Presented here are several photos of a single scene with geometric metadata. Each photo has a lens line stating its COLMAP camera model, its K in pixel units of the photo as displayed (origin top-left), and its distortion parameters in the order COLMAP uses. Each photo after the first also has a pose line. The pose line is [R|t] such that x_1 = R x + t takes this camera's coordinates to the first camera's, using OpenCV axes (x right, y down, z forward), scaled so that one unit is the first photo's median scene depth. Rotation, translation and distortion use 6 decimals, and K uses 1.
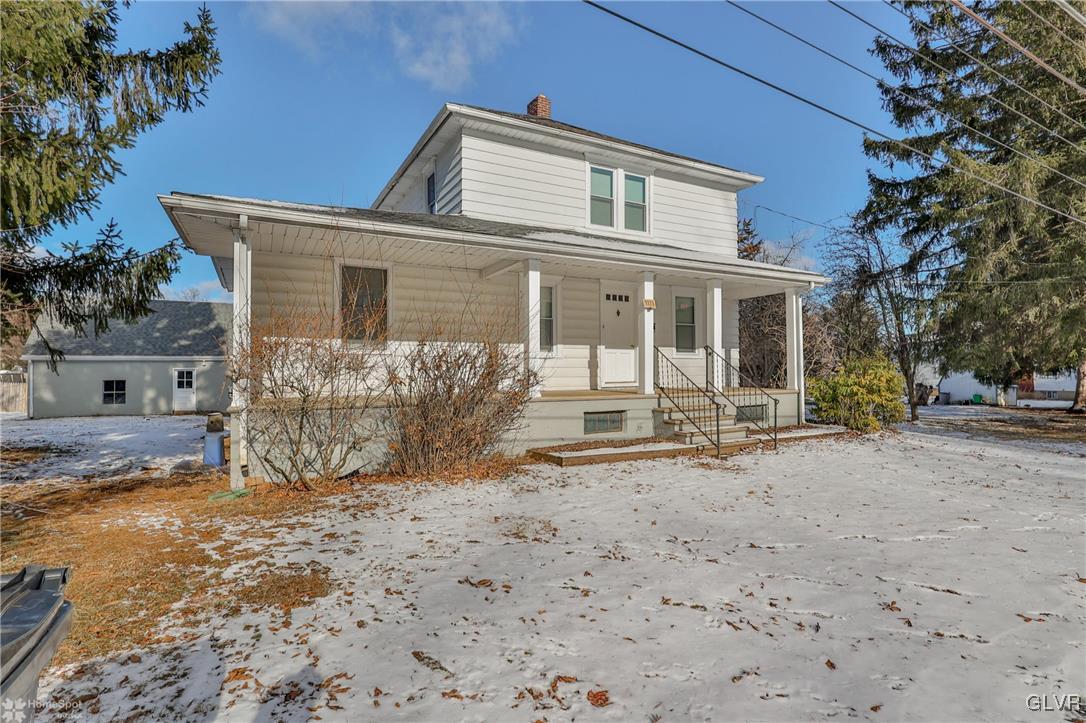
lens RADIAL K [[546.0, 0, 548.7], [0, 546.0, 362.7], [0, 0, 1]] dist [0.001628, 0.001632]
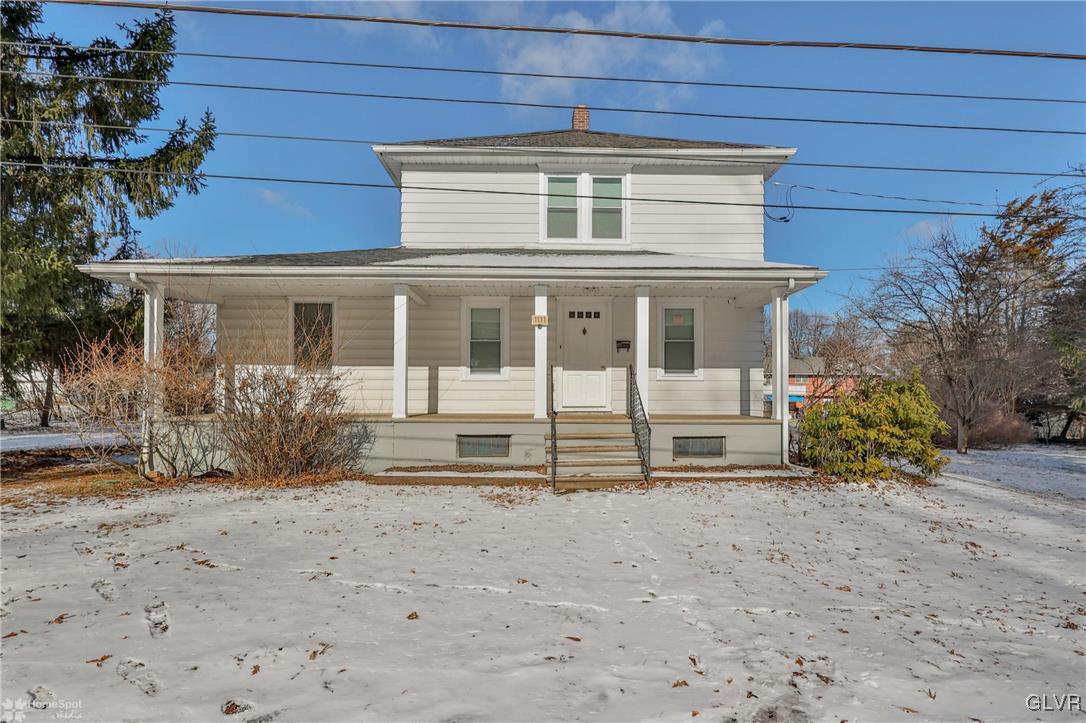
lens RADIAL K [[554.9, 0, 543.8], [0, 554.9, 397.2], [0, 0, 1]] dist [0.001180, 0.000387]
pose [[0.885440, 0.007430, -0.464695, 0.537520], [-0.000377, 0.999883, 0.015269, 0.006252], [0.464754, -0.013345, 0.885339, 0.149295]]
